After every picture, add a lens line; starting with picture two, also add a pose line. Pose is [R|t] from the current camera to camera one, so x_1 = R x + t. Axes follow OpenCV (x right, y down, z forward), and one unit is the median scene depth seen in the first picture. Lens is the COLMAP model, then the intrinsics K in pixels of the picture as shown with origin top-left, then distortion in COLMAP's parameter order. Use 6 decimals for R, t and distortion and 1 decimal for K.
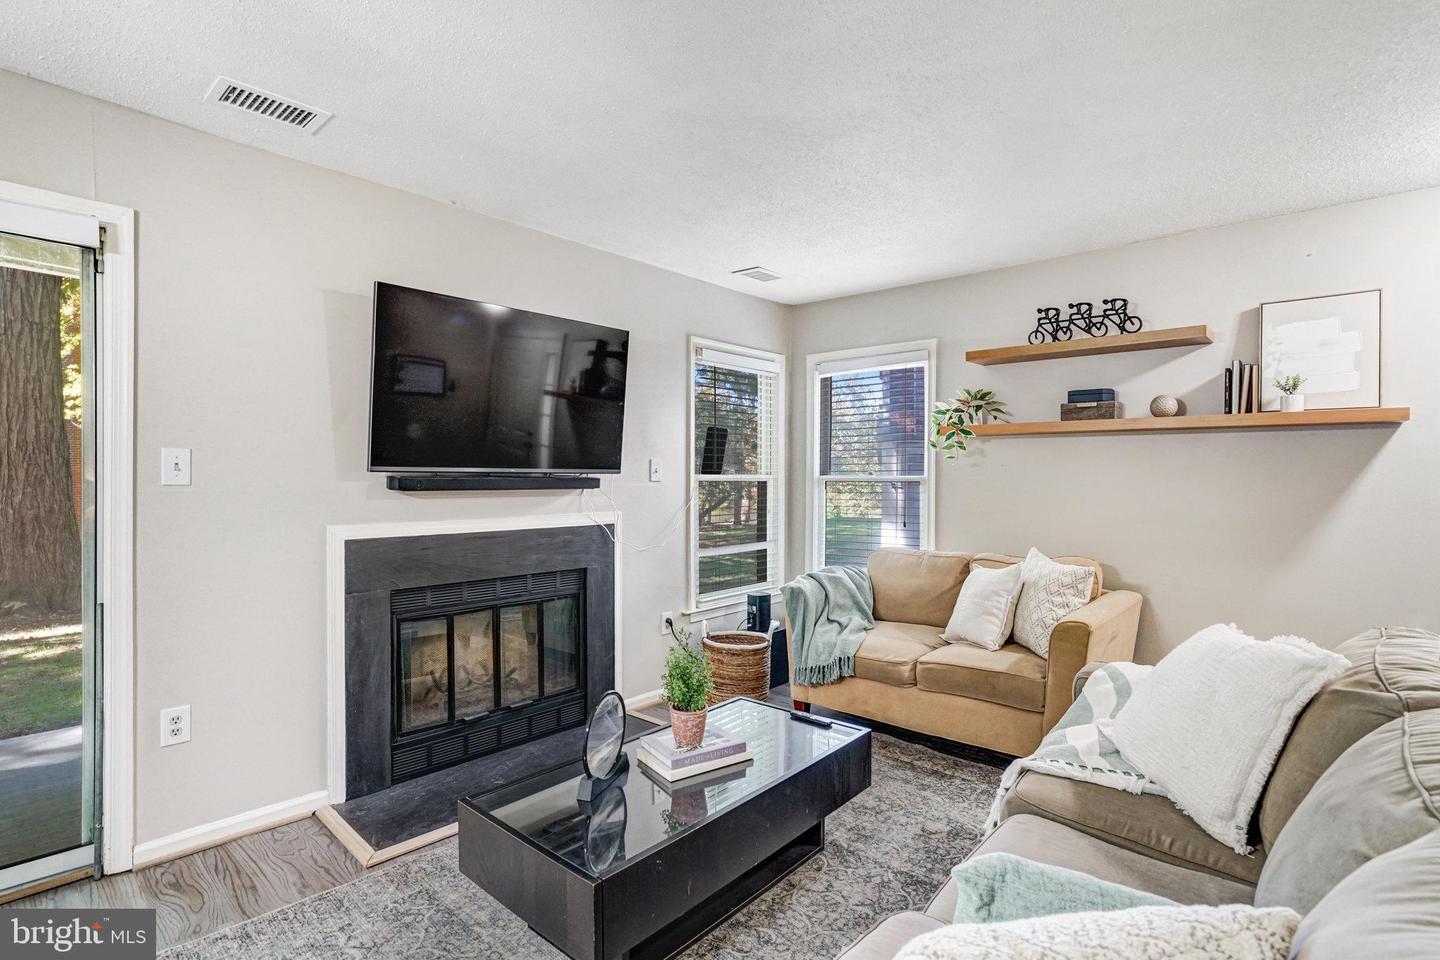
lens RADIAL K [[705.9, 0, 735.2], [0, 705.9, 480.1], [0, 0, 1]] dist [-0.072326, 0.051970]
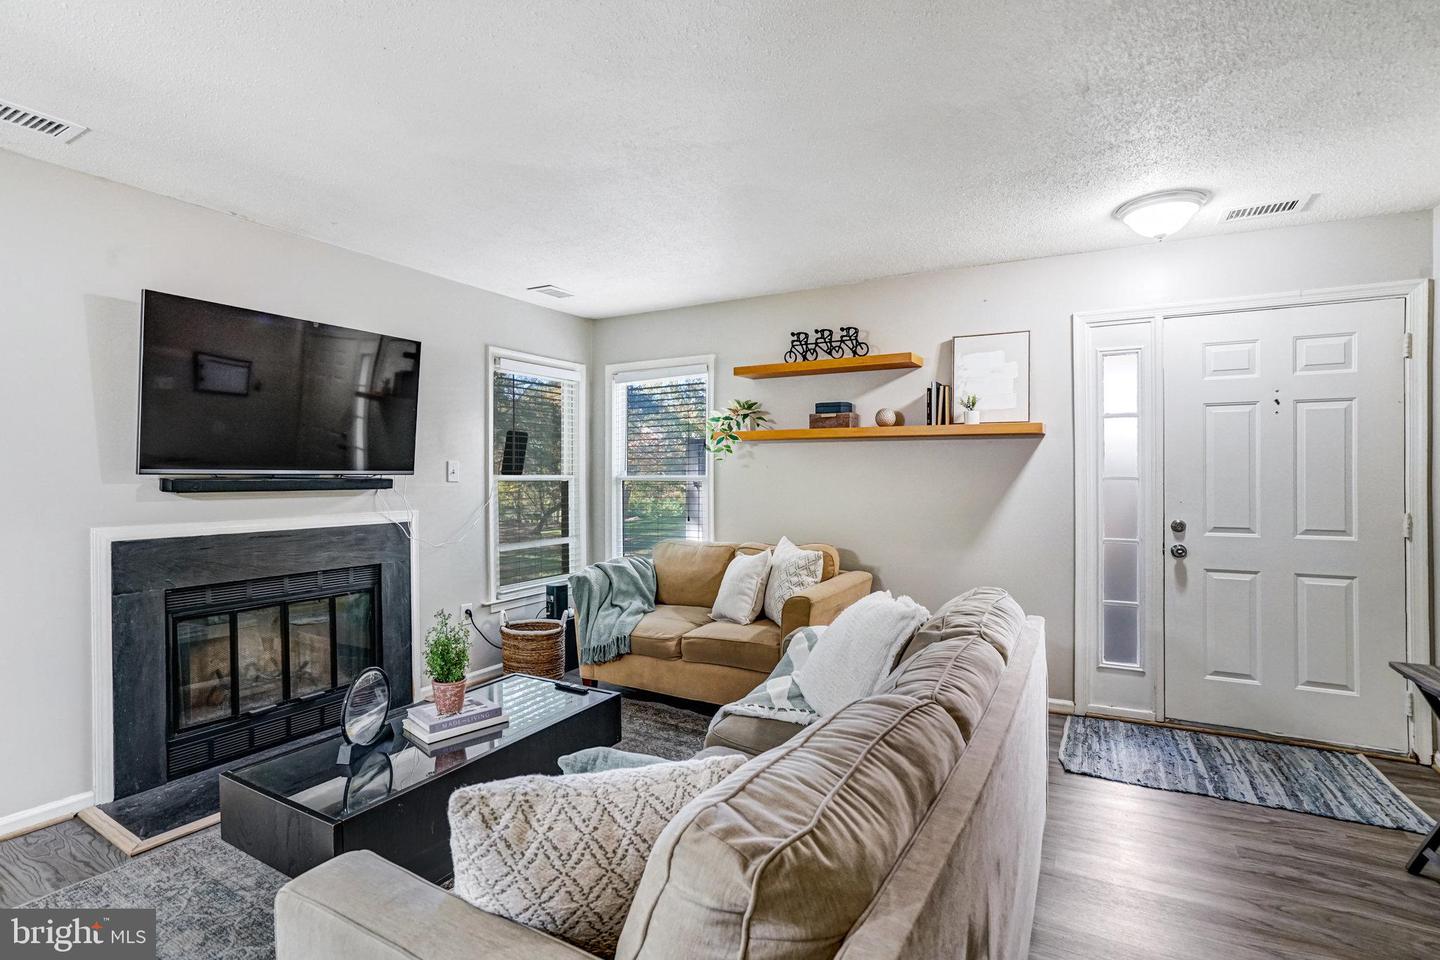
lens RADIAL K [[683.6, 0, 720.0], [0, 683.6, 480.0], [0, 0, 1]] dist [-0.048525, 0.021052]
pose [[0.980278, -0.005088, 0.197560, 0.101855], [0.004854, 0.999987, 0.001672, -0.000976], [-0.197566, -0.000680, 0.980289, -0.114529]]
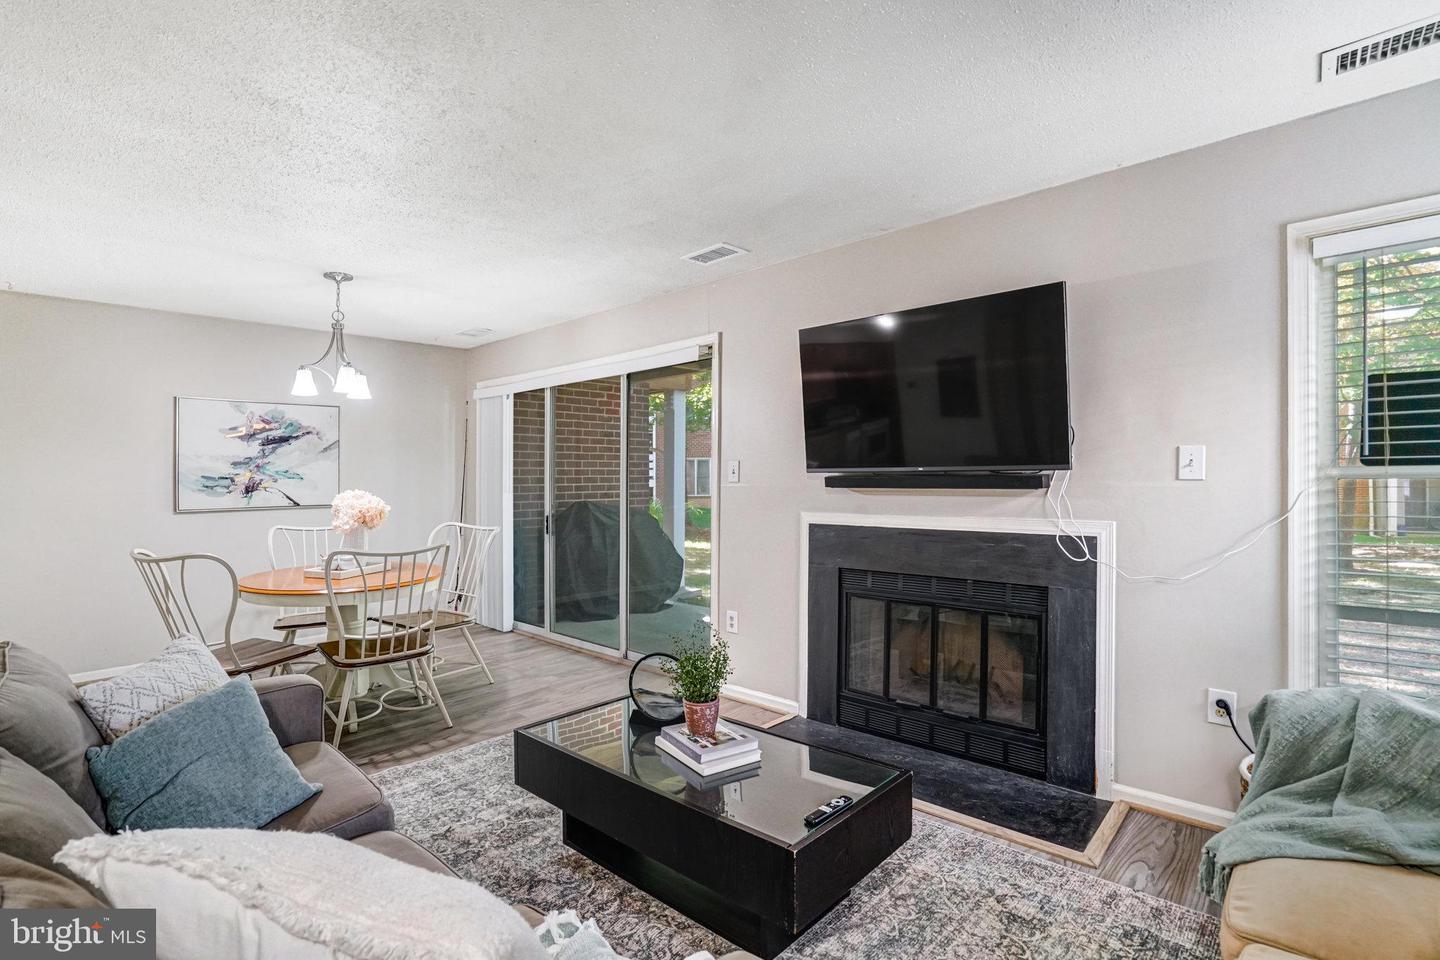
lens RADIAL K [[683.6, 0, 720.0], [0, 683.6, 480.0], [0, 0, 1]] dist [-0.048525, 0.021052]
pose [[-0.020022, -0.004538, -0.999789, 0.651086], [-0.000366, 0.999990, -0.004532, 0.006188], [0.999799, 0.000275, -0.020024, 0.724446]]
